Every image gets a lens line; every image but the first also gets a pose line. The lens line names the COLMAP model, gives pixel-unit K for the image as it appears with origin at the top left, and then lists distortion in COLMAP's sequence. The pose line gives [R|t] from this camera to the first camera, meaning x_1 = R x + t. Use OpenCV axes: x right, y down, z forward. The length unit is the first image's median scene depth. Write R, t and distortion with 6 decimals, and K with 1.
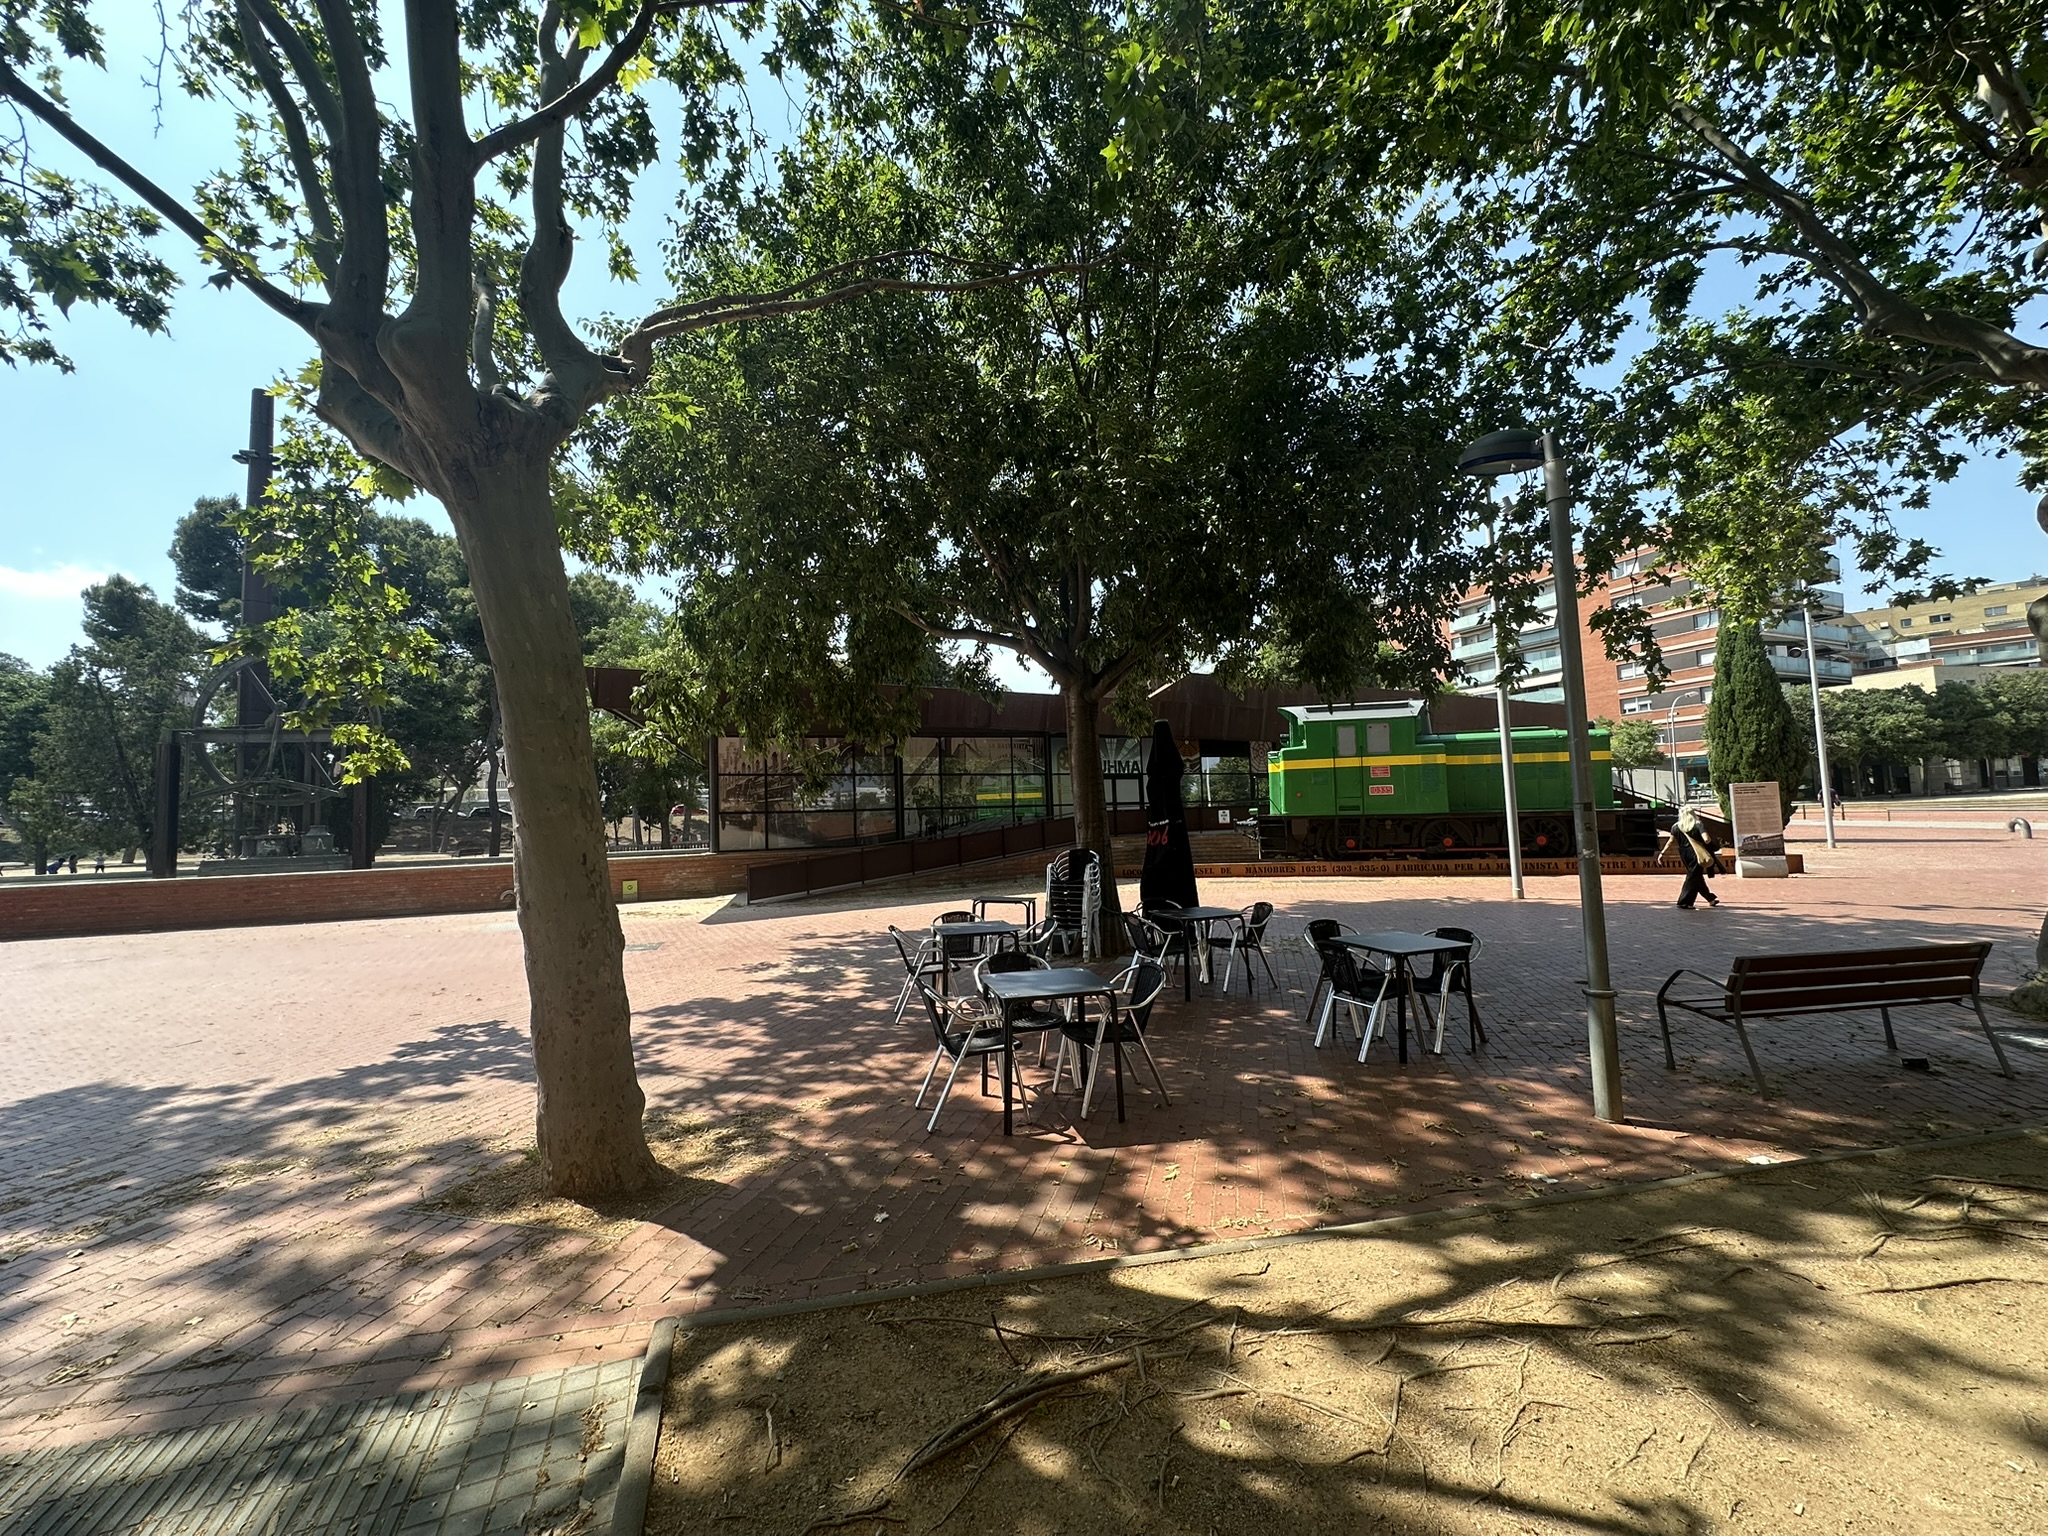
lens RADIAL K [[819.9, 0, 1028.0], [0, 819.9, 769.7], [0, 0, 1]] dist [-0.007818, -0.000218]
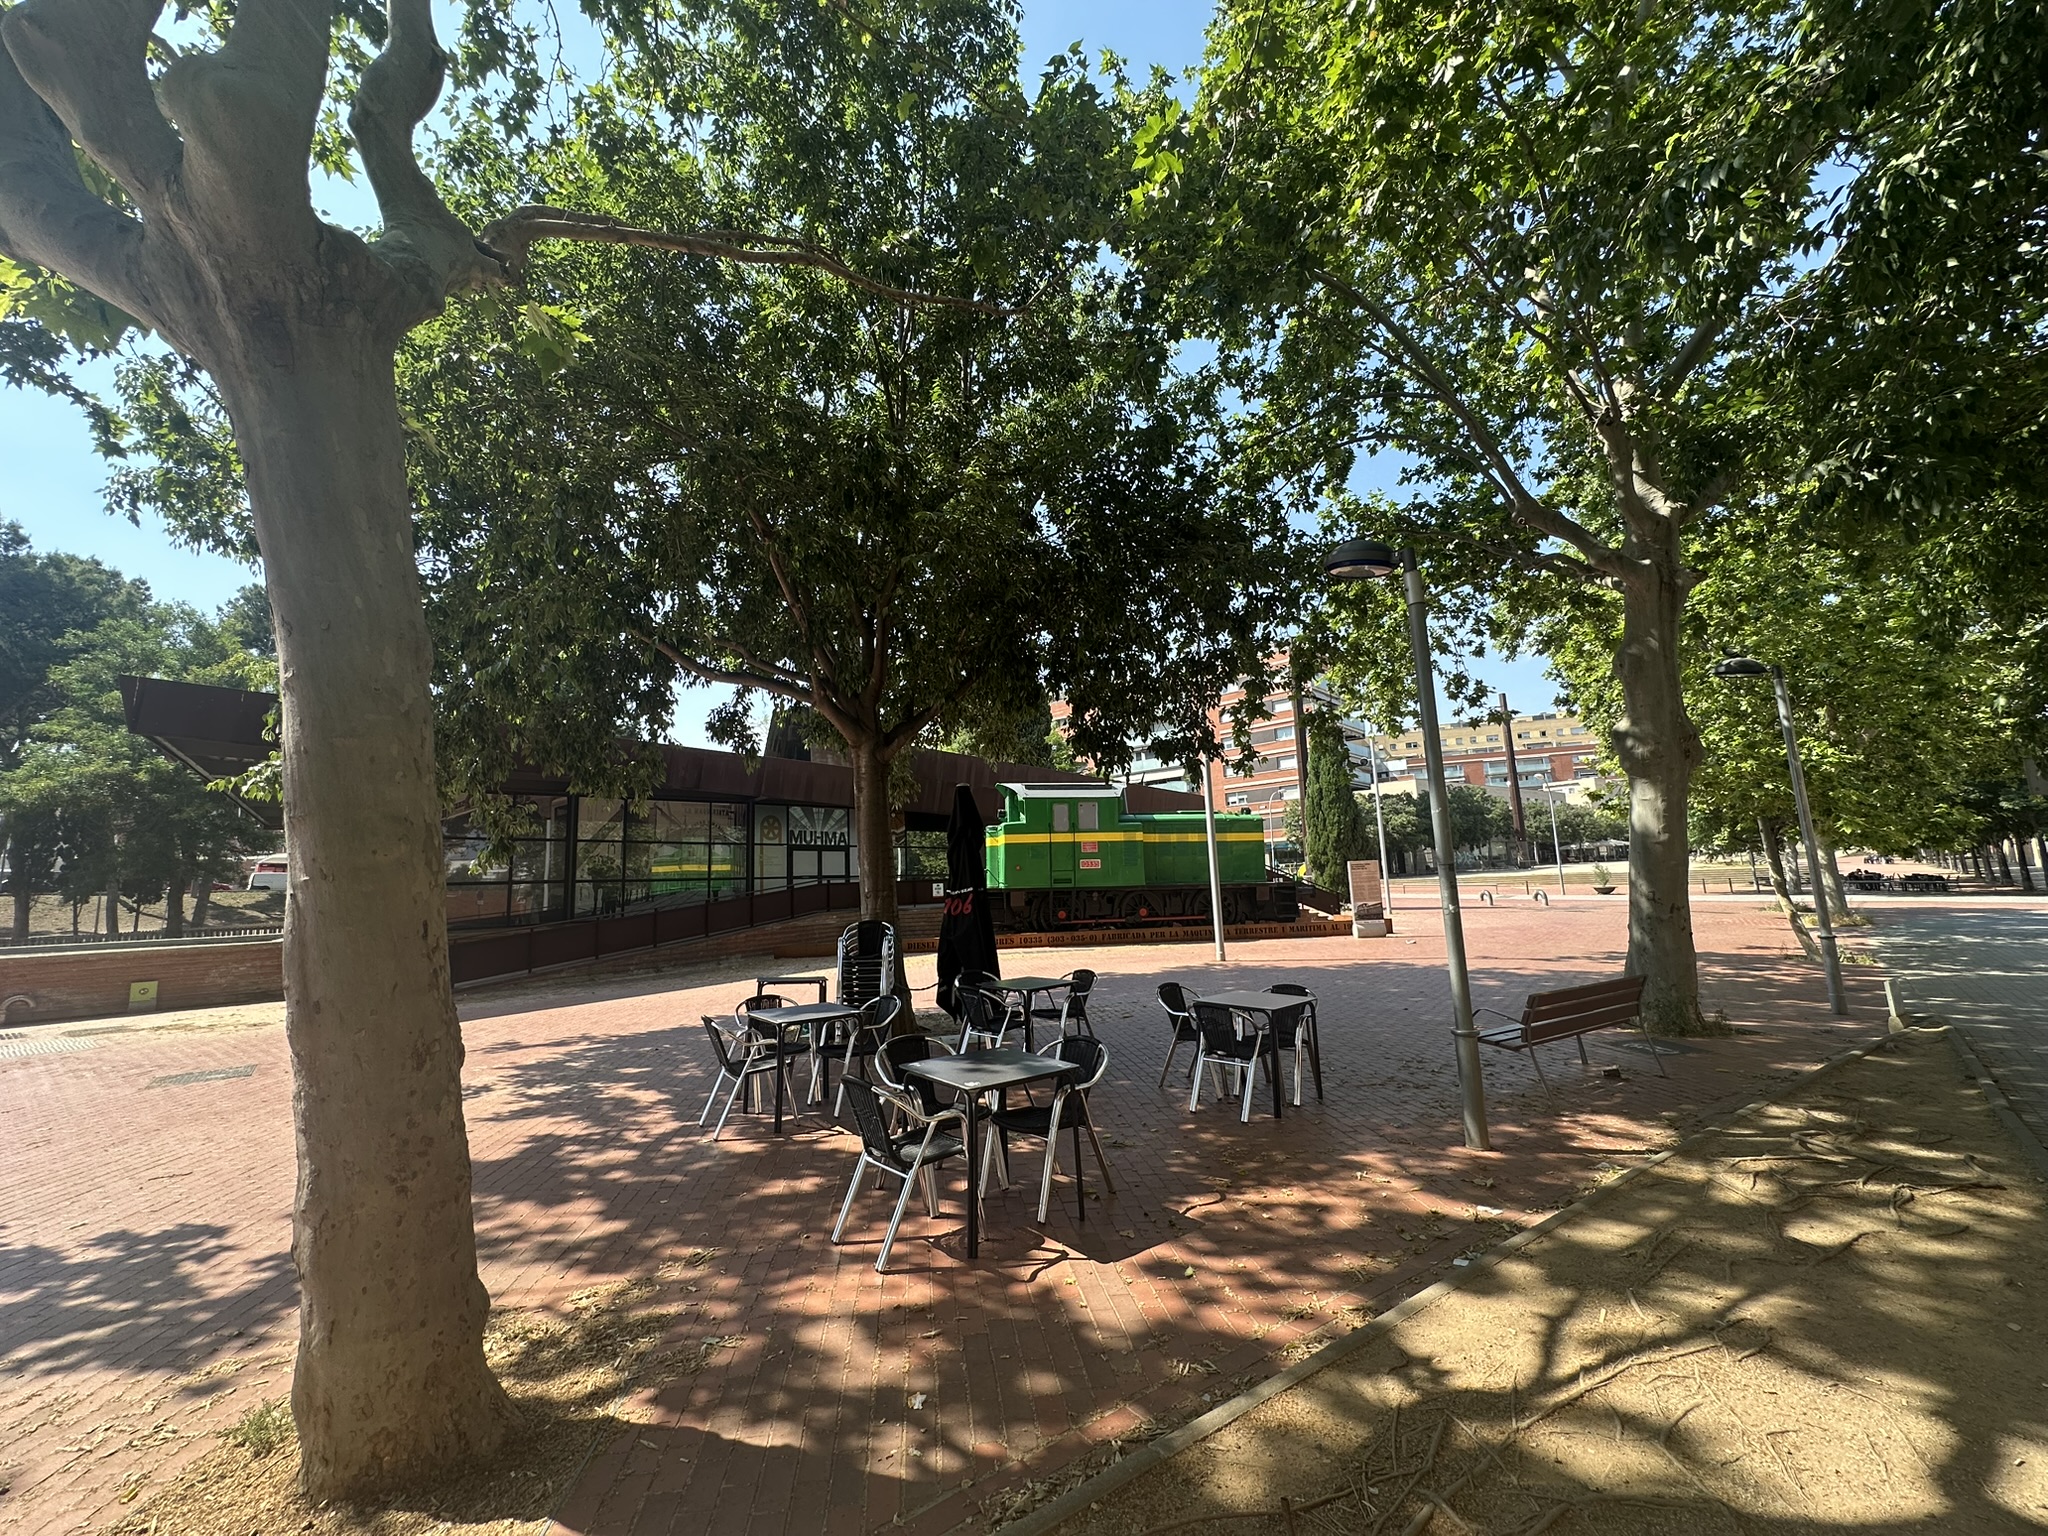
lens RADIAL K [[817.3, 0, 1024.5], [0, 817.3, 766.3], [0, 0, 1]] dist [-0.003080, 0.000766]
pose [[0.916956, 0.057897, 0.394766, -0.130545], [-0.019000, 0.994630, -0.101740, 0.012938], [-0.398536, 0.085791, 0.913131, 0.070287]]
